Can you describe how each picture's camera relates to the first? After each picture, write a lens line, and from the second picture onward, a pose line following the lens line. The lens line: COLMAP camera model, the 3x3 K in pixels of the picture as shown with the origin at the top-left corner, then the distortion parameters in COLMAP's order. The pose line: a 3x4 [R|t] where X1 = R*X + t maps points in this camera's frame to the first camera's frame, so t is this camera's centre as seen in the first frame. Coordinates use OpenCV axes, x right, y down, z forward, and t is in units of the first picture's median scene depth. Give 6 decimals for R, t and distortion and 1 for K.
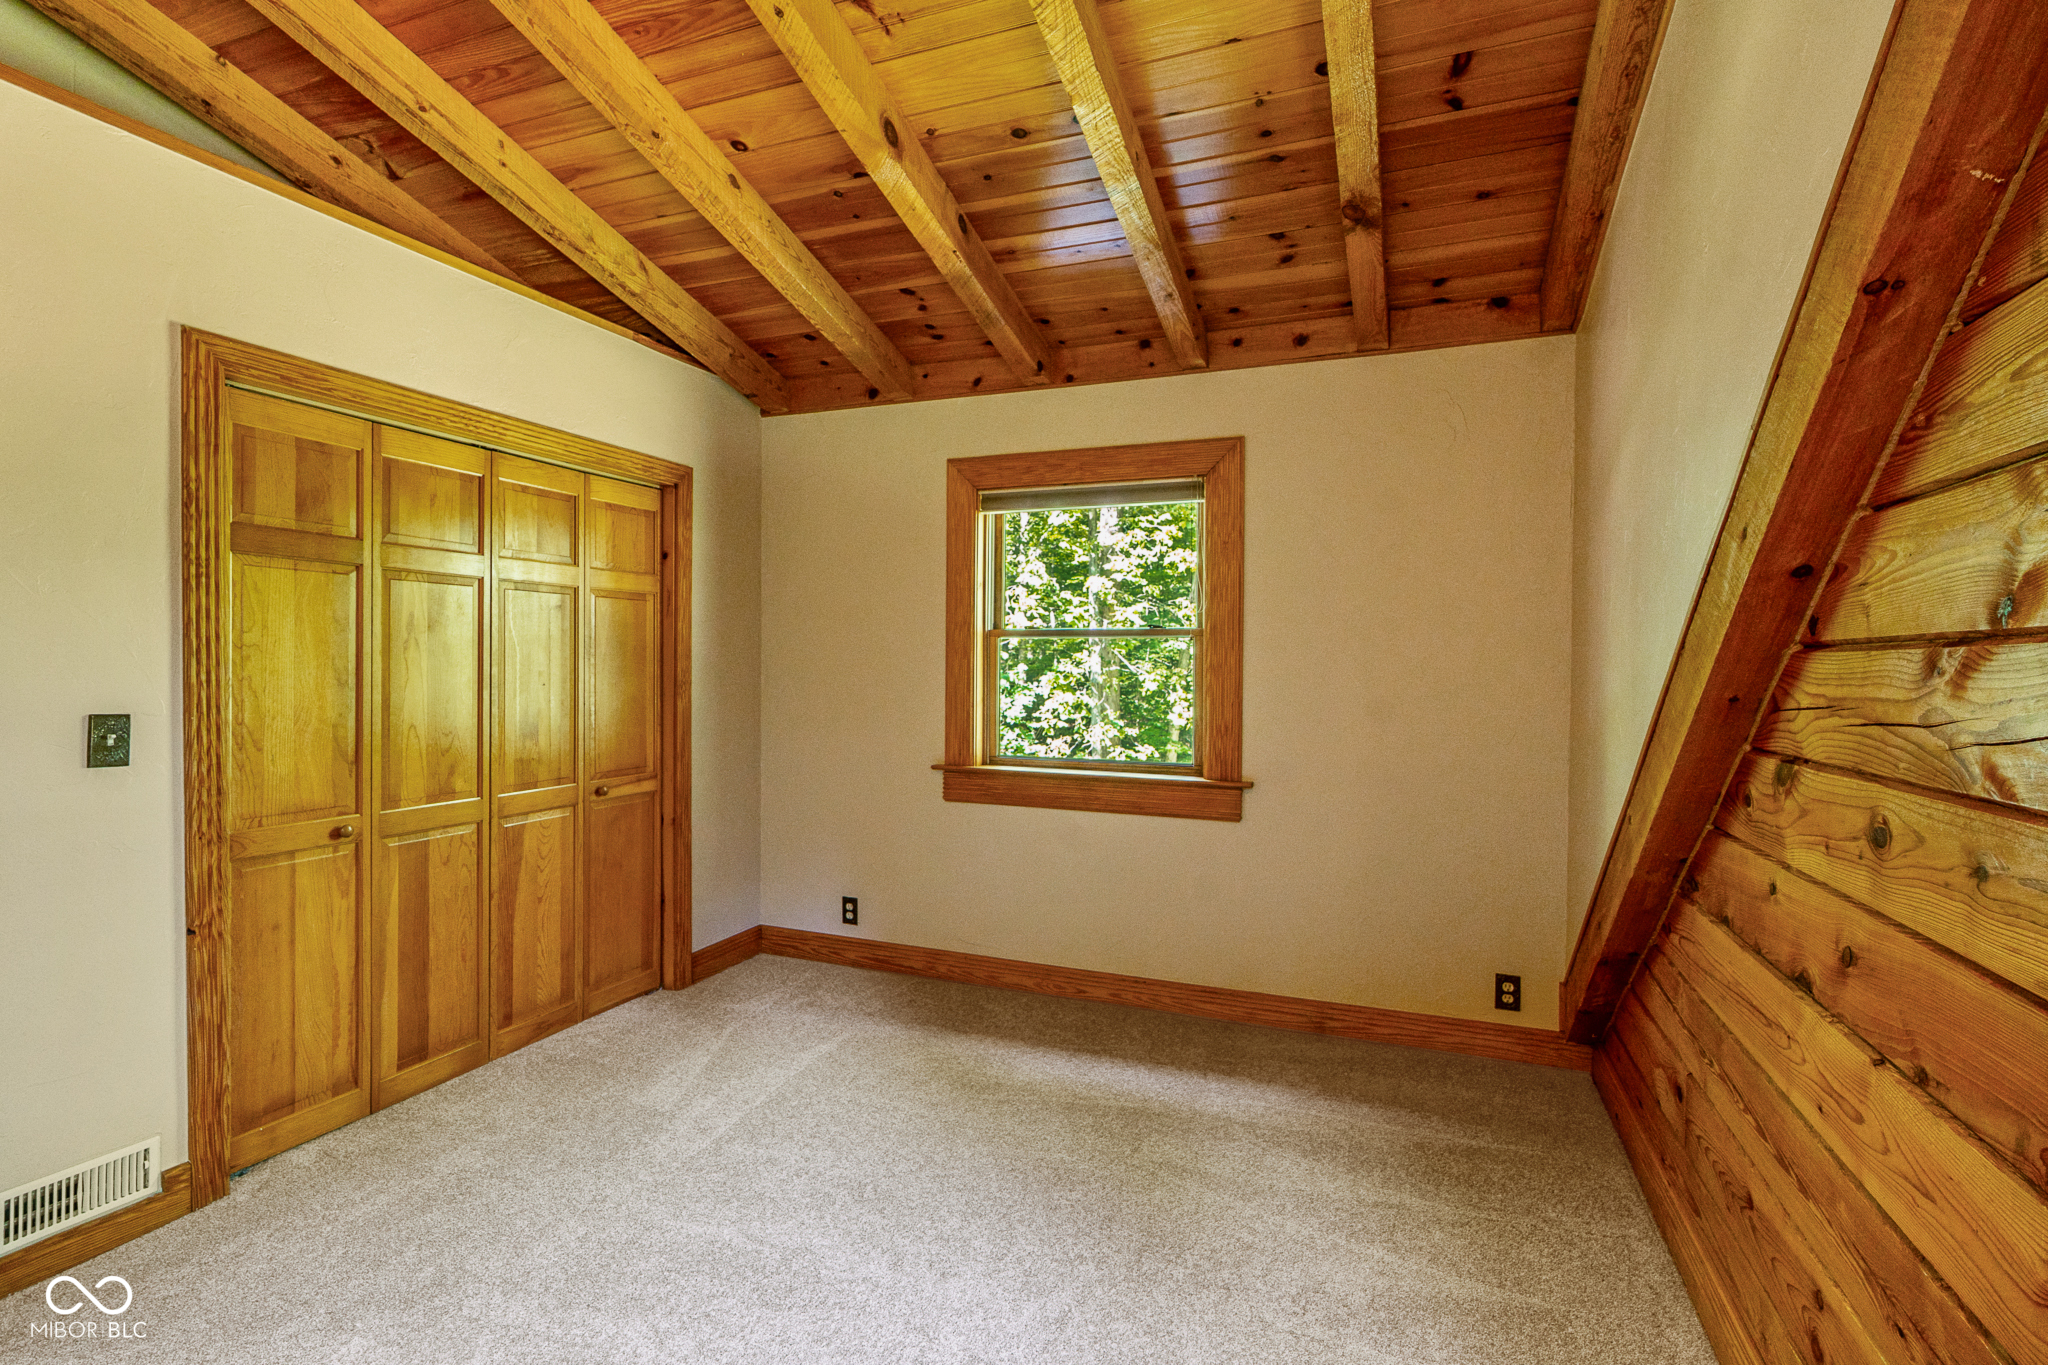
lens RADIAL K [[950.4, 0, 1102.5], [0, 950.4, 671.0], [0, 0, 1]] dist [-0.001386, -0.000071]
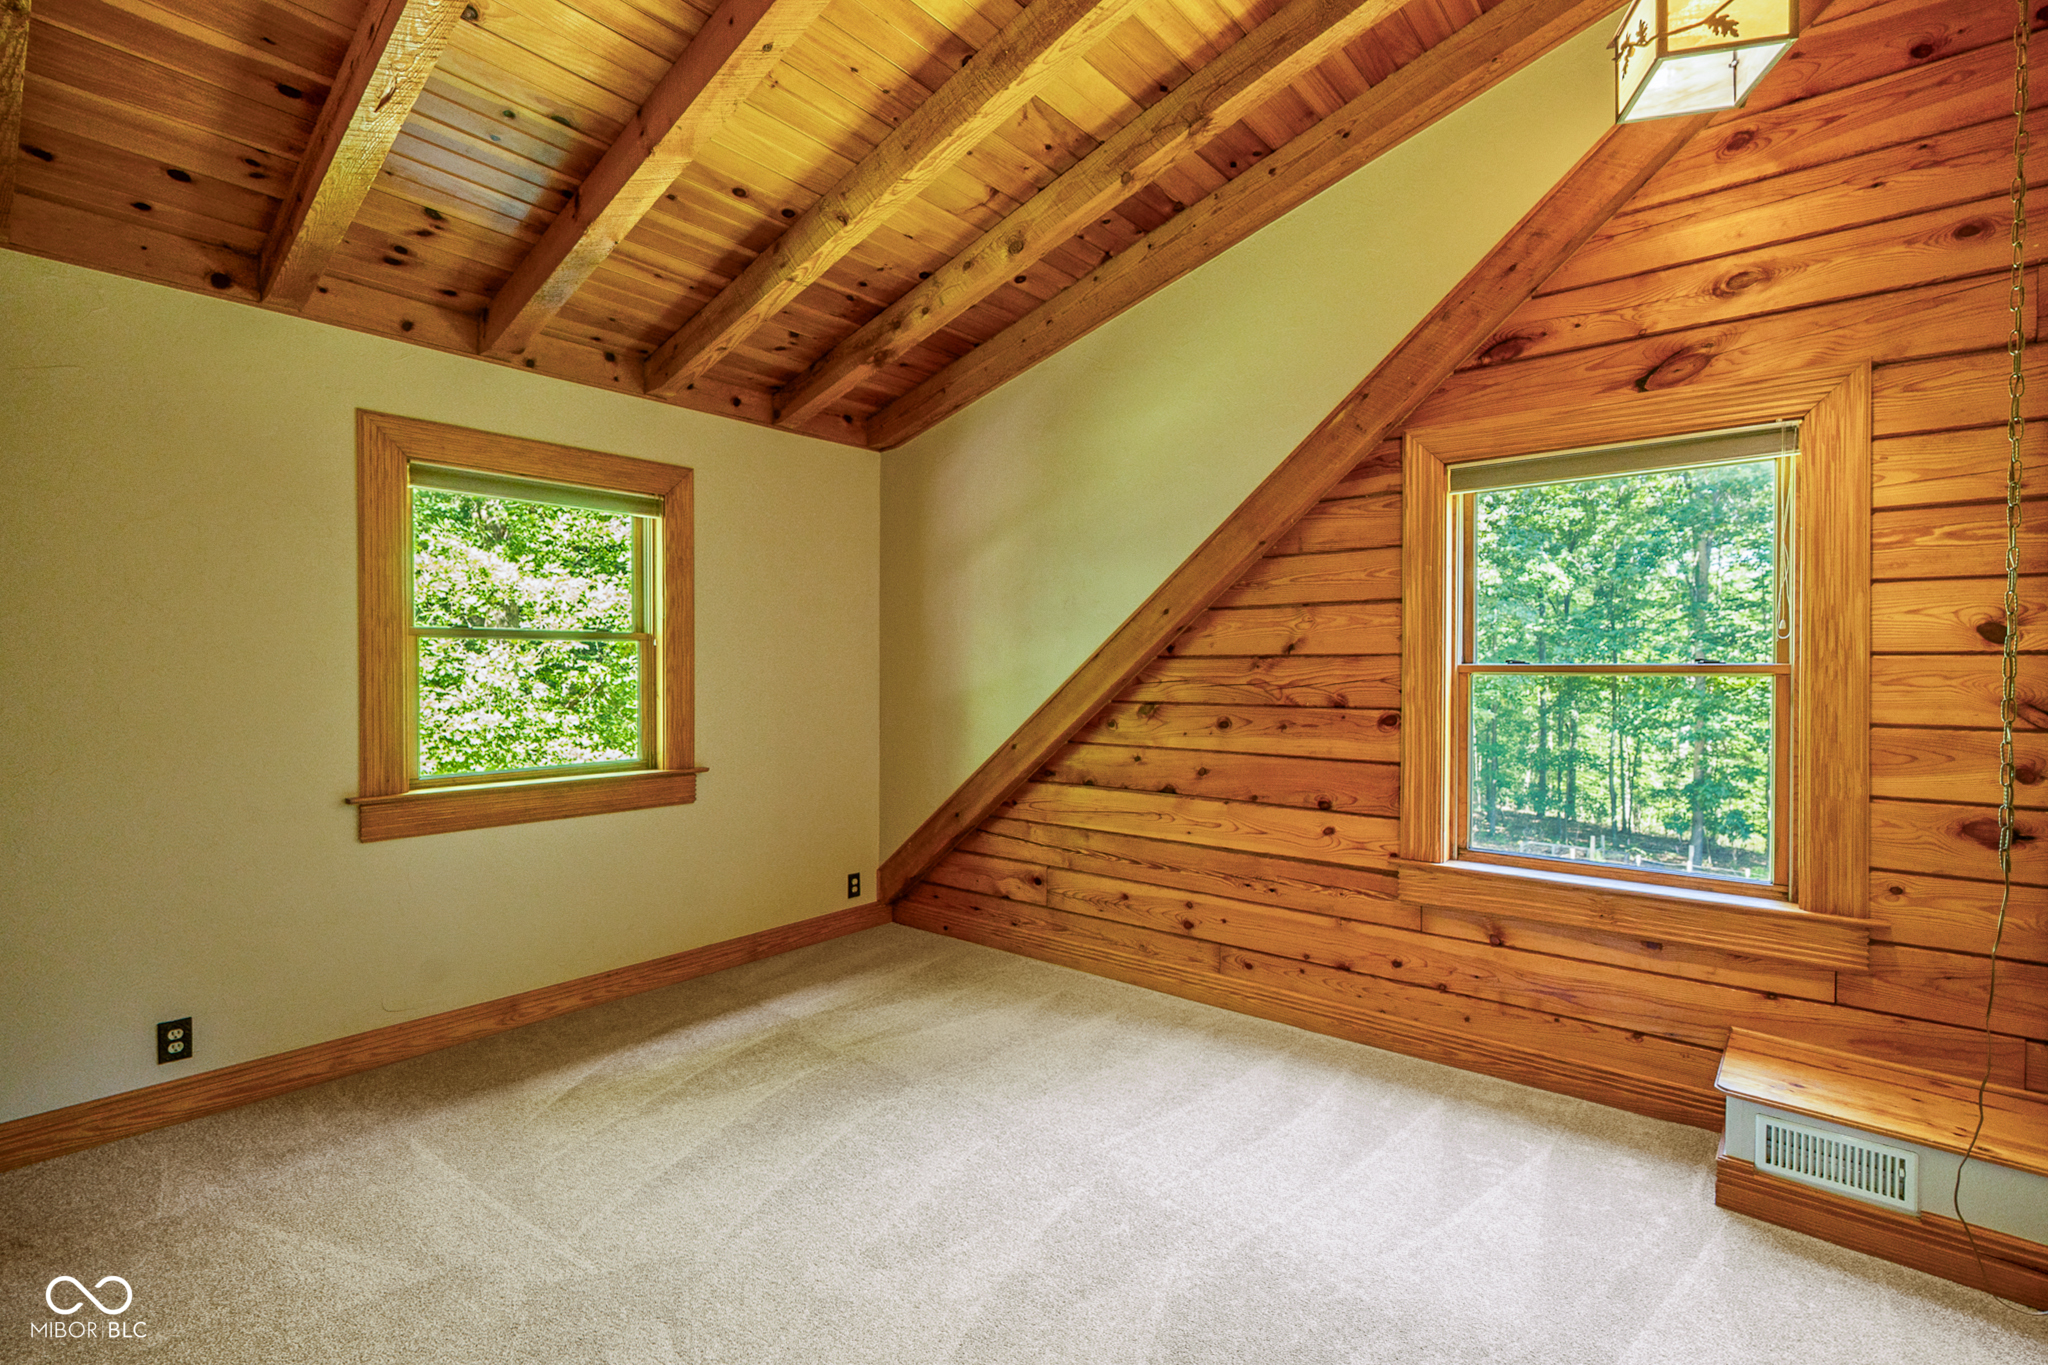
lens RADIAL K [[910.6, 0, 1022.7], [0, 910.6, 670.6], [0, 0, 1]] dist [-0.000182, -0.000447]
pose [[0.327787, -0.012352, 0.944671, -0.924086], [0.010937, 0.999897, 0.009279, -0.008900], [-0.944688, 0.007291, 0.327888, 0.313470]]
